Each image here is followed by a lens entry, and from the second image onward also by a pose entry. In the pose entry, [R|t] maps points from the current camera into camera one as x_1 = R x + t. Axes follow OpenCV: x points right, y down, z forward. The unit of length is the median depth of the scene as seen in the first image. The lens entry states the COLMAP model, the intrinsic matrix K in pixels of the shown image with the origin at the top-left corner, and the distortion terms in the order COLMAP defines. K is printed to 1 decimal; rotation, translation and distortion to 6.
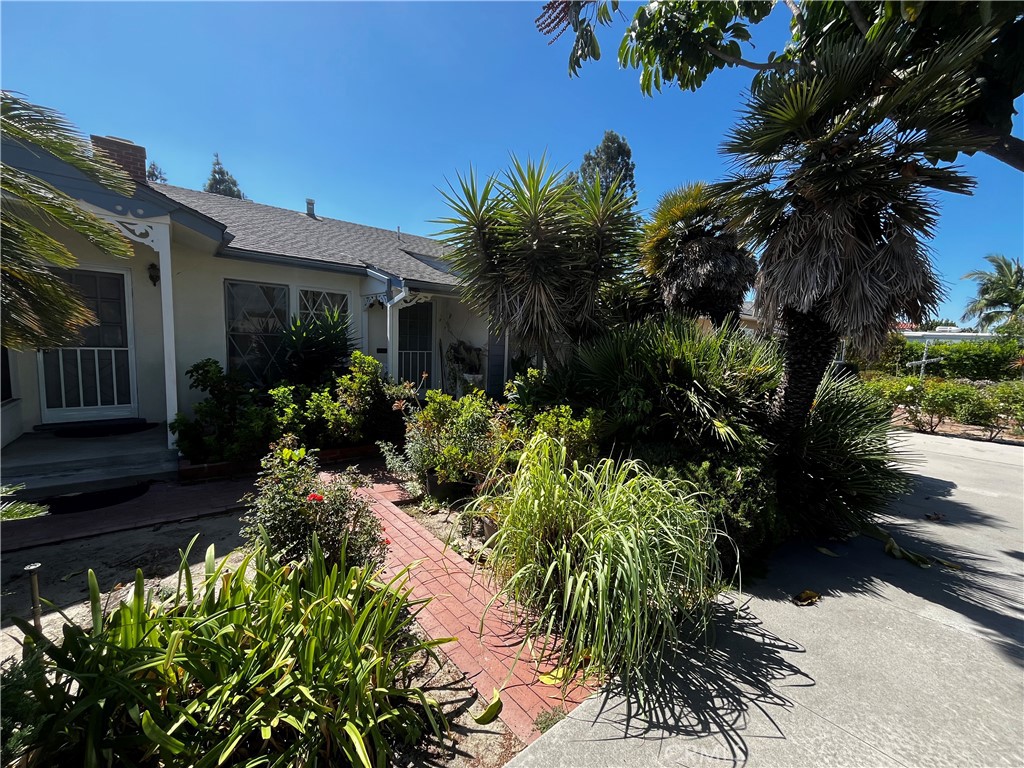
lens RADIAL K [[414.6, 0, 512.0], [0, 414.6, 384.0], [0, 0, 1]] dist [-0.000492, 0.000017]
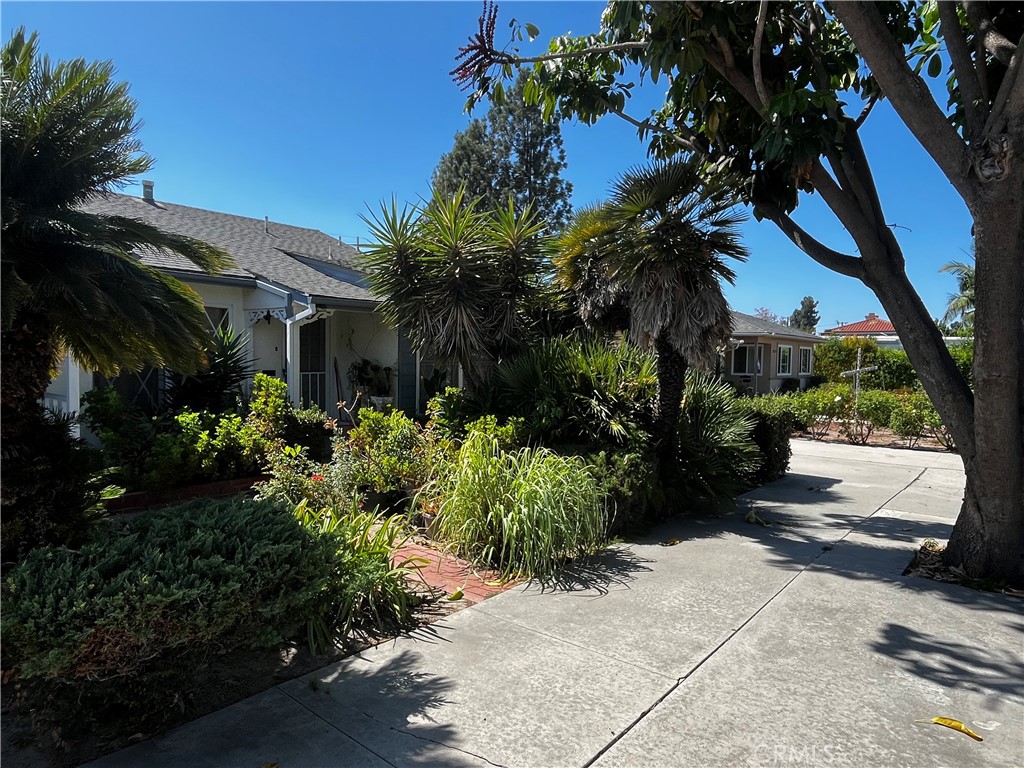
lens RADIAL K [[597.3, 0, 512.0], [0, 597.3, 384.0], [0, 0, 1]] dist [0.000313, 0.000149]
pose [[0.982157, -0.028329, 0.185919, -0.094686], [0.038381, 0.997977, -0.050692, 0.040495], [-0.184107, 0.056923, 0.981256, -0.509992]]
